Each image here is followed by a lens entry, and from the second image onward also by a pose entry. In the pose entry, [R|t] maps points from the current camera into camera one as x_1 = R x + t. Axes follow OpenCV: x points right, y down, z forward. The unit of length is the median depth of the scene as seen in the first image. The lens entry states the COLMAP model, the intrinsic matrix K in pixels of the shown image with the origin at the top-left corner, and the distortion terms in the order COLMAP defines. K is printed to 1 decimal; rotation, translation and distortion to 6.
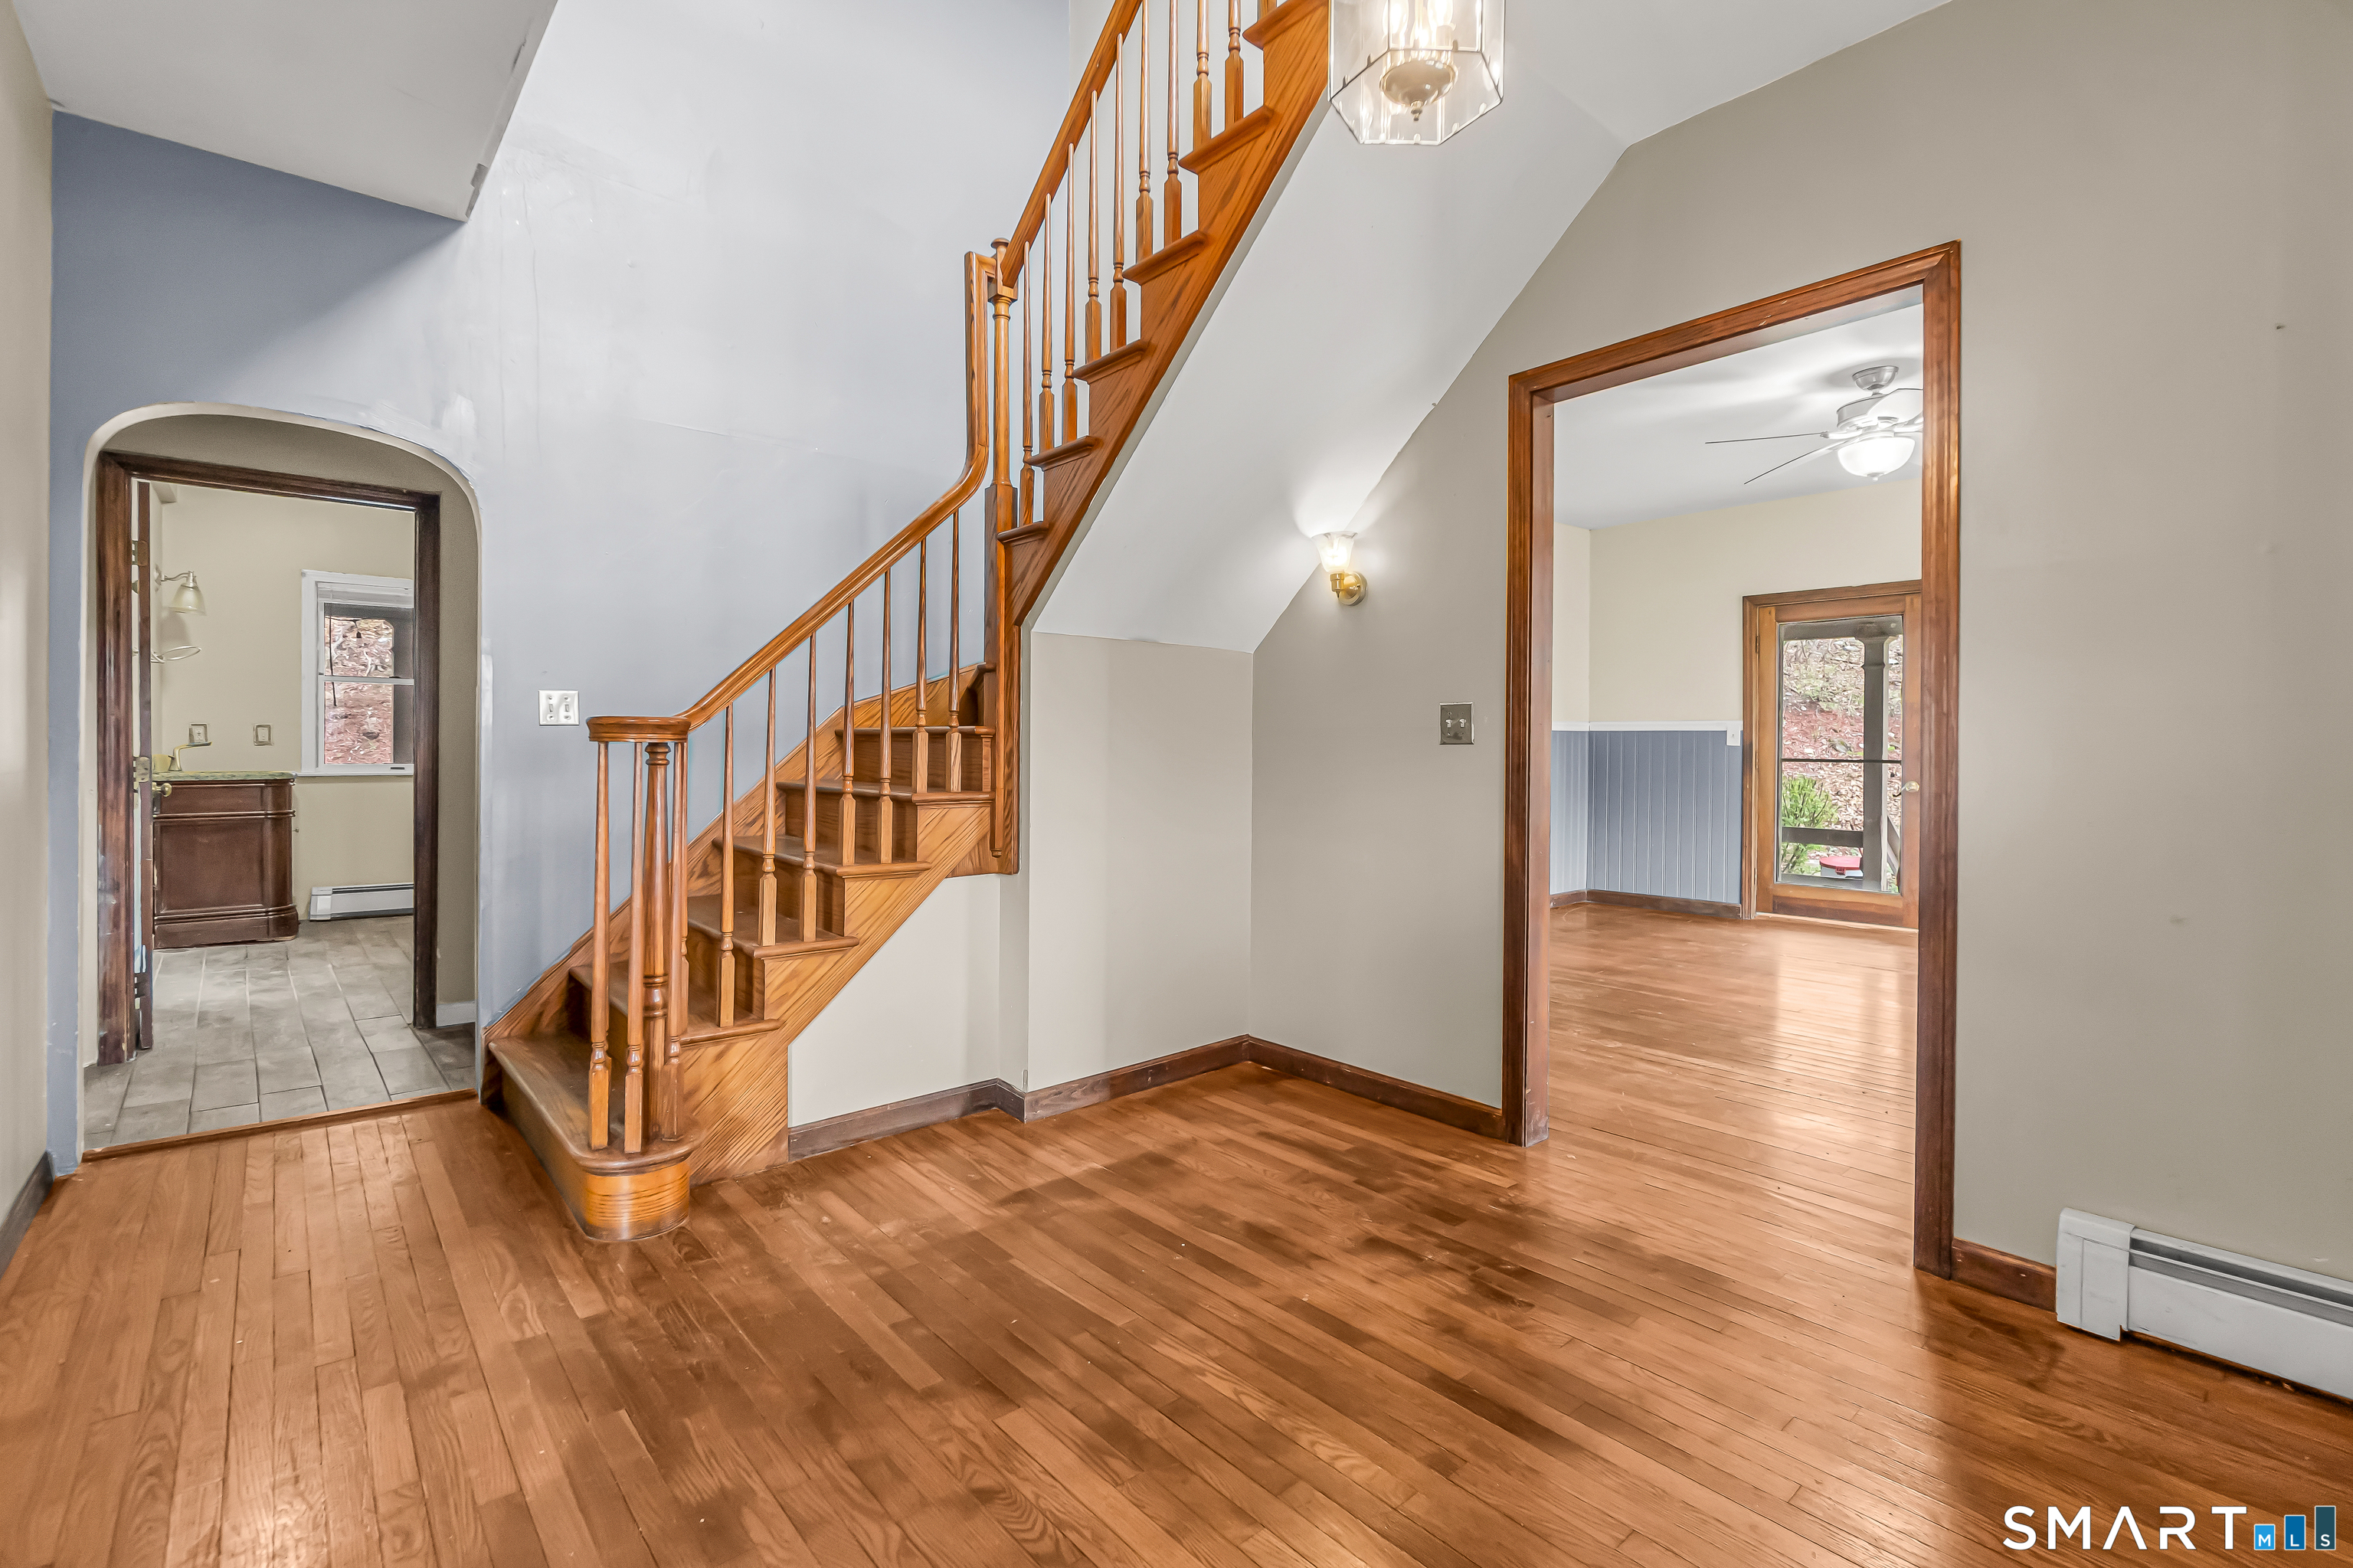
lens RADIAL K [[1033.9, 0, 1174.0], [0, 1033.9, 773.7], [0, 0, 1]] dist [-0.007985, 0.000575]
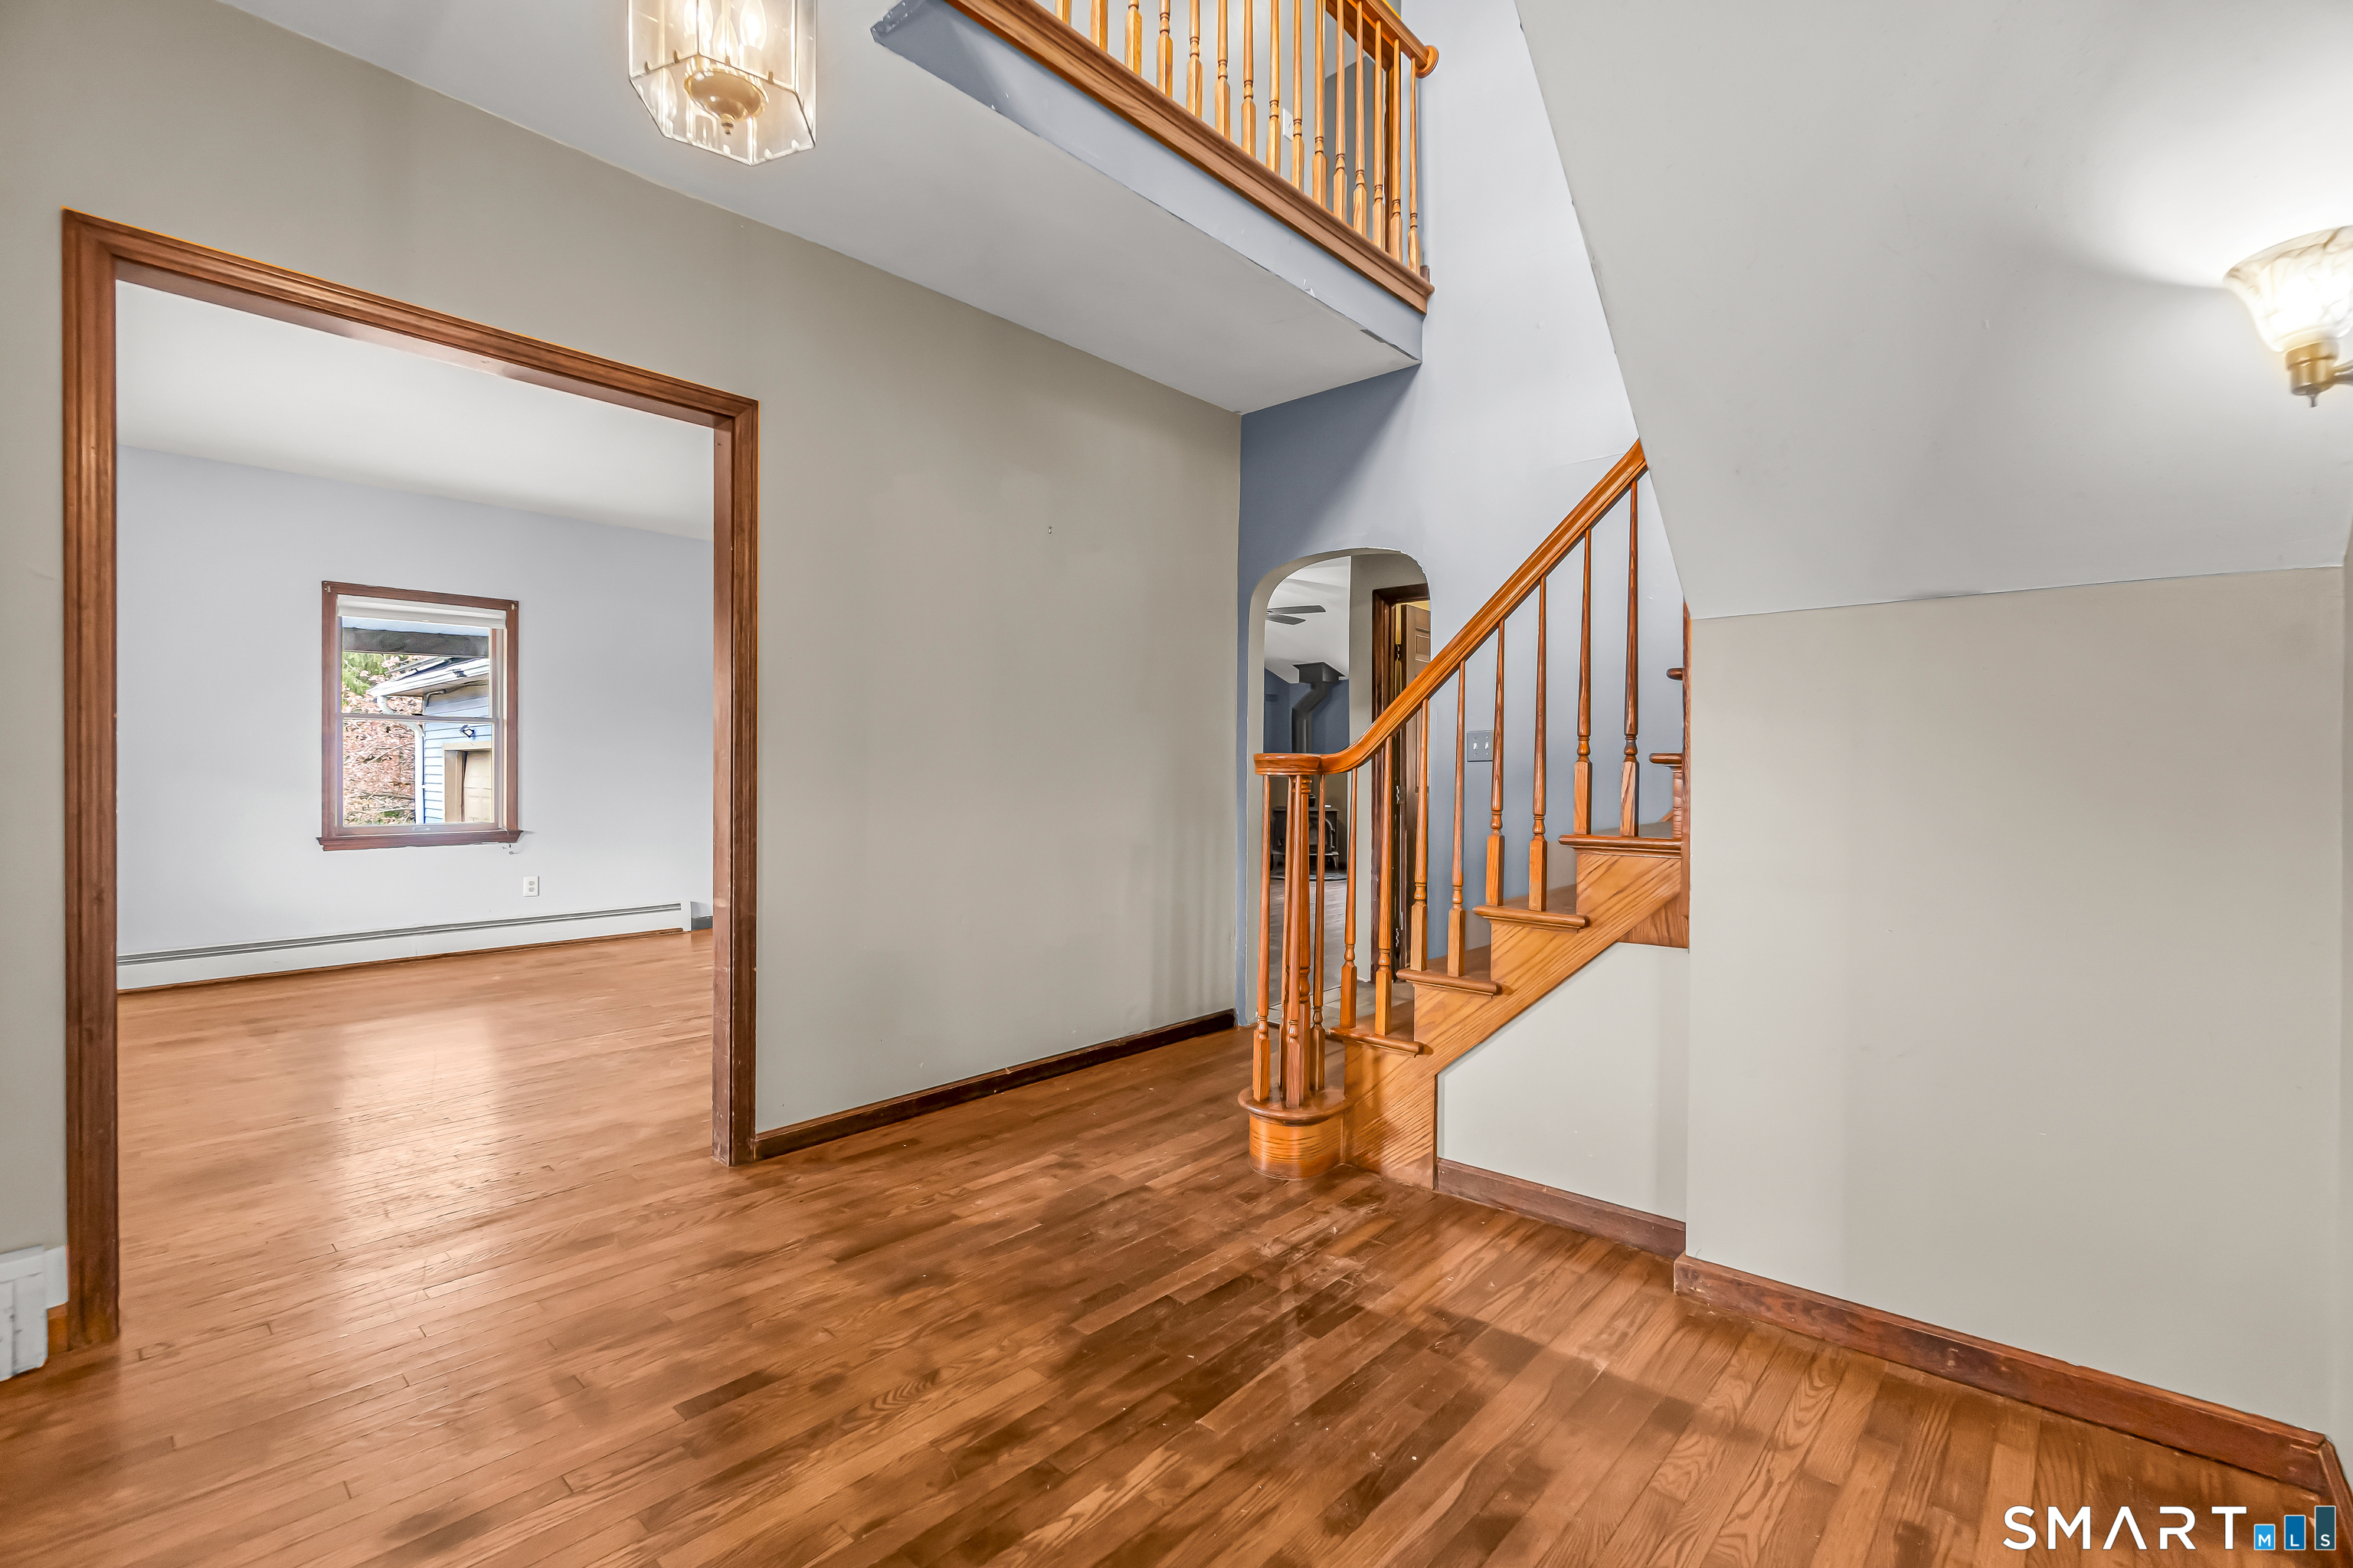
lens RADIAL K [[1033.9, 0, 1179.3], [0, 1033.9, 784.8], [0, 0, 1]] dist [-0.007985, 0.000575]
pose [[0.133848, 0.006269, -0.990982, 0.618448], [-0.031967, 0.999487, 0.002005, -0.015070], [0.990486, 0.031411, 0.133980, 0.630678]]
